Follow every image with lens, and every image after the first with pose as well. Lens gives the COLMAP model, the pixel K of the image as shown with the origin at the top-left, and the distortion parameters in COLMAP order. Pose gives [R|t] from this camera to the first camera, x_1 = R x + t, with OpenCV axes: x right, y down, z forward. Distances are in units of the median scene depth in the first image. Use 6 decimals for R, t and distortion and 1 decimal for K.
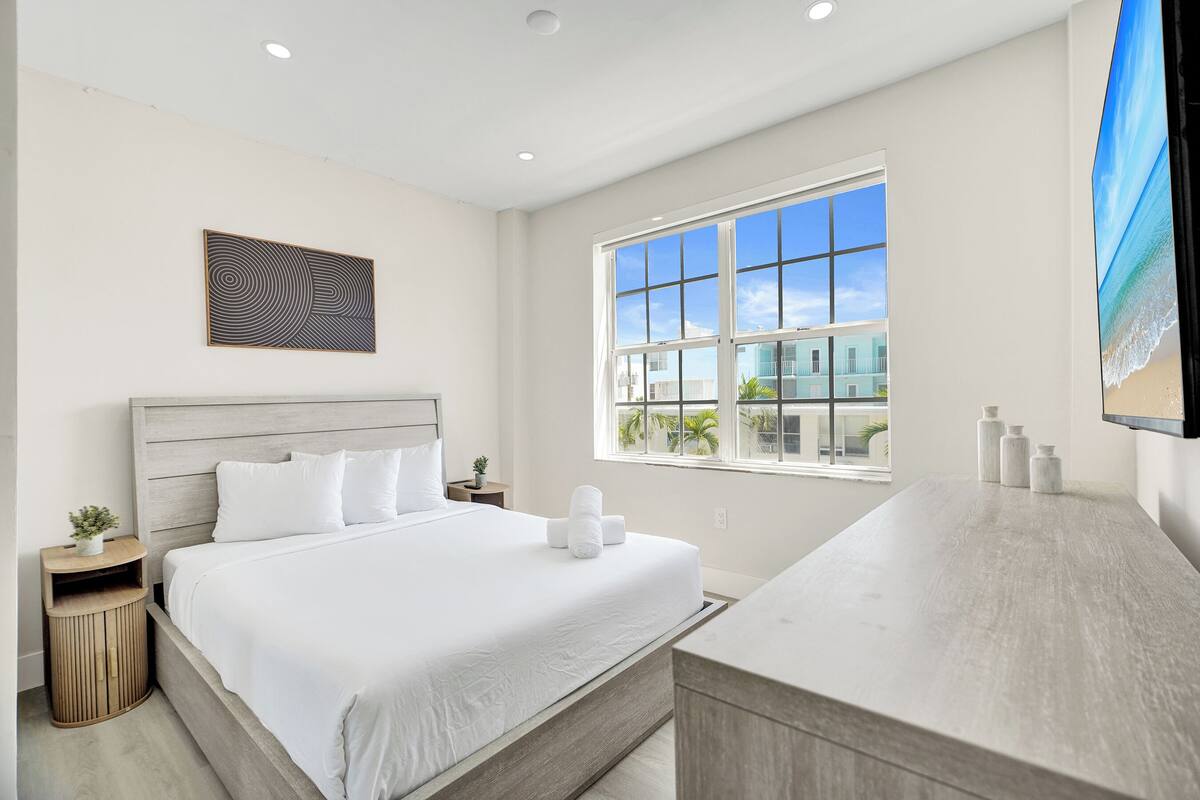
lens RADIAL K [[557.6, 0, 600.0], [0, 557.6, 400.0], [0, 0, 1]] dist [-0.000819, 0.000377]
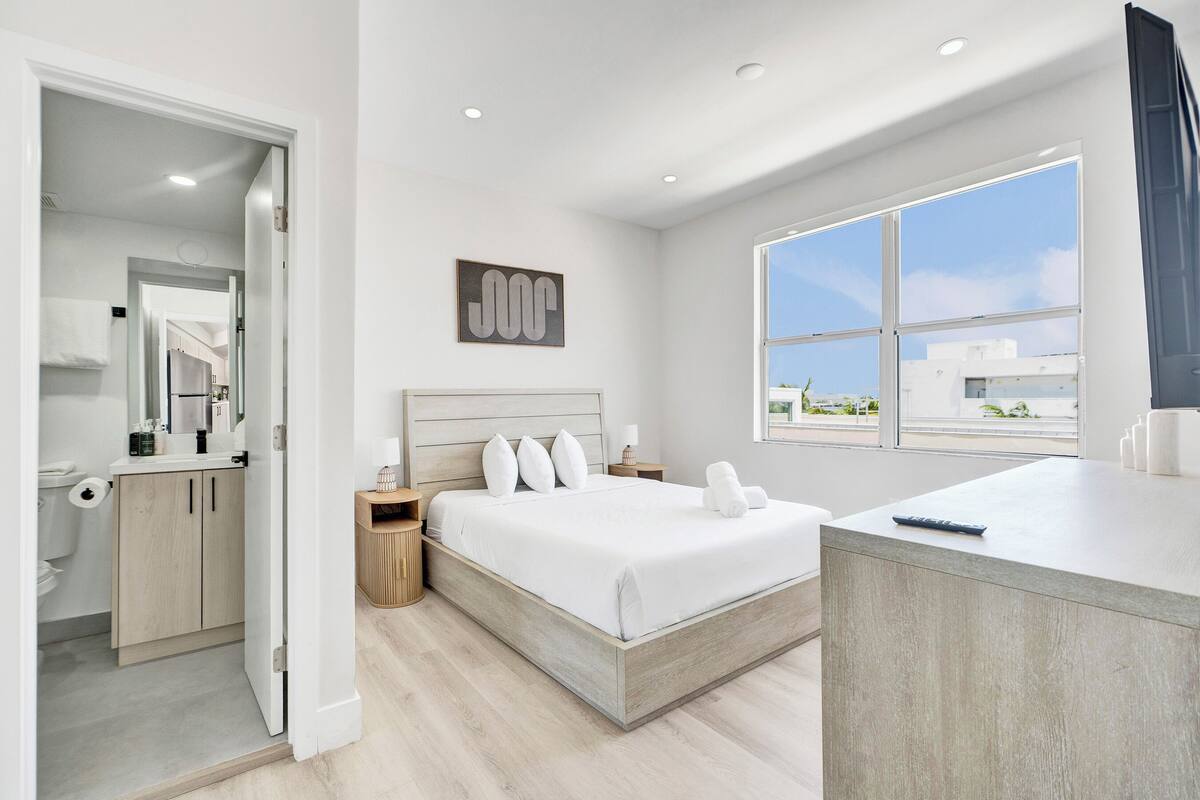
lens RADIAL K [[519.5, 0, 600.0], [0, 519.5, 400.0], [0, 0, 1]] dist [-0.003041, -0.000219]
pose [[0.971628, 0.012908, -0.236163, -0.048741], [-0.011283, 0.999902, 0.008232, 0.008057], [0.236247, -0.005334, 0.971678, -0.175220]]
